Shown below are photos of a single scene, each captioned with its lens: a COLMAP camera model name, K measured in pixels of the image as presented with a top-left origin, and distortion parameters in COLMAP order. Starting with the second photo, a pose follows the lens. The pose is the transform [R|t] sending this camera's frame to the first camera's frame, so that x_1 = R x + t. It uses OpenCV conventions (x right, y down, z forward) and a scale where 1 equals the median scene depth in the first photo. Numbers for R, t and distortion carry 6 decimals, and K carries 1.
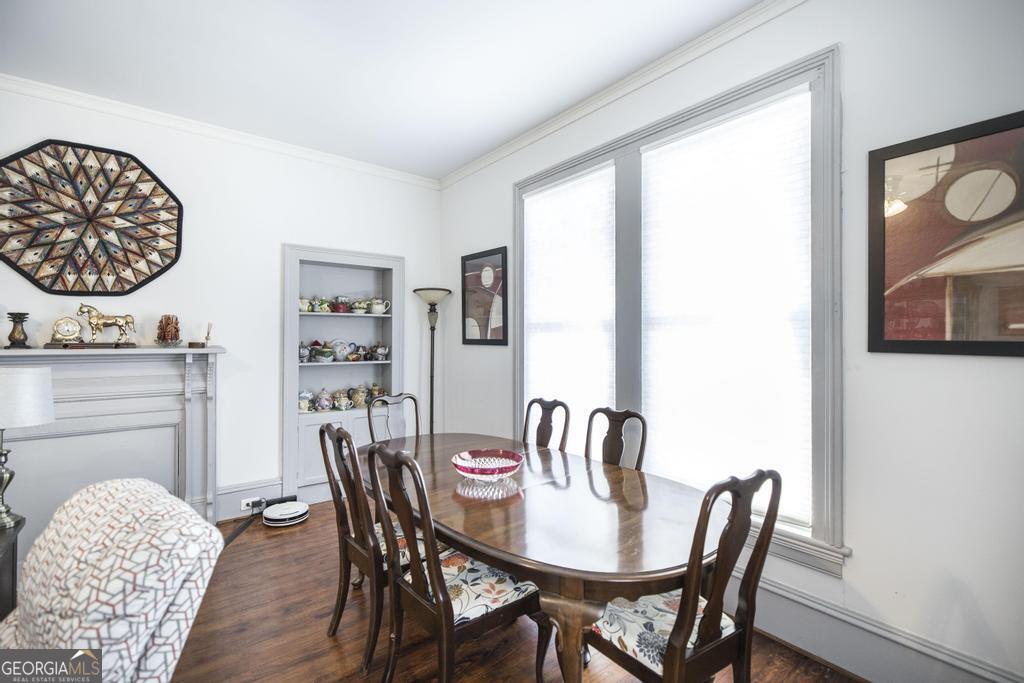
lens RADIAL K [[466.7, 0, 510.8], [0, 466.7, 327.2], [0, 0, 1]] dist [0.002309, 0.000850]
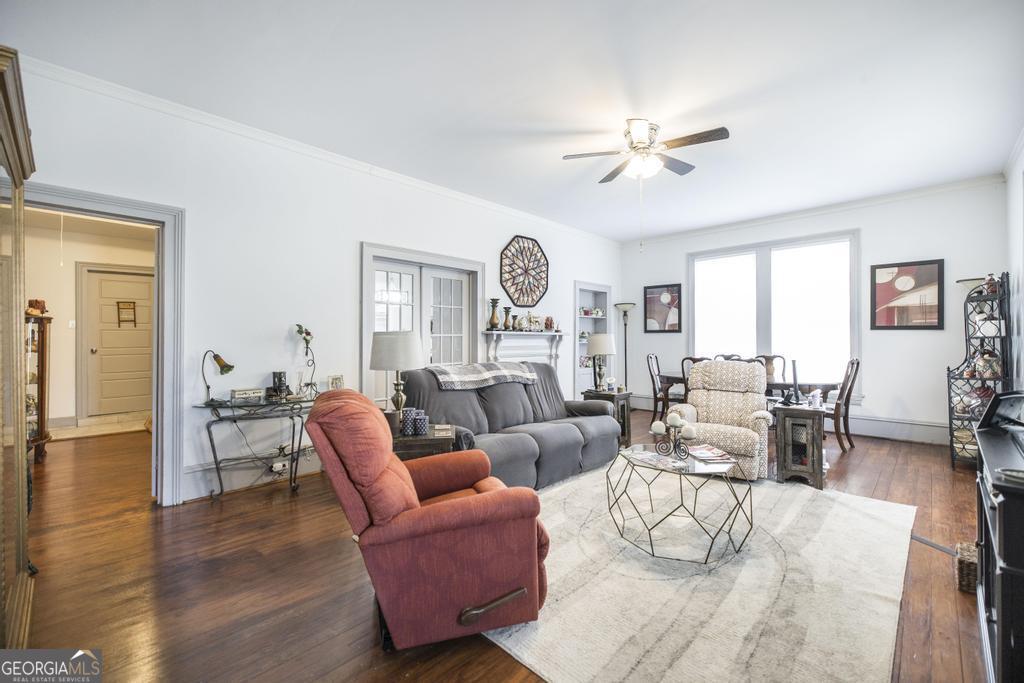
lens RADIAL K [[438.3, 0, 508.4], [0, 438.3, 331.1], [0, 0, 1]] dist [0.001060, 0.000144]
pose [[0.990790, 0.001843, 0.135395, -1.214523], [-0.002313, 0.999992, 0.003315, 0.033861], [-0.135388, -0.003598, 0.990786, -0.942803]]
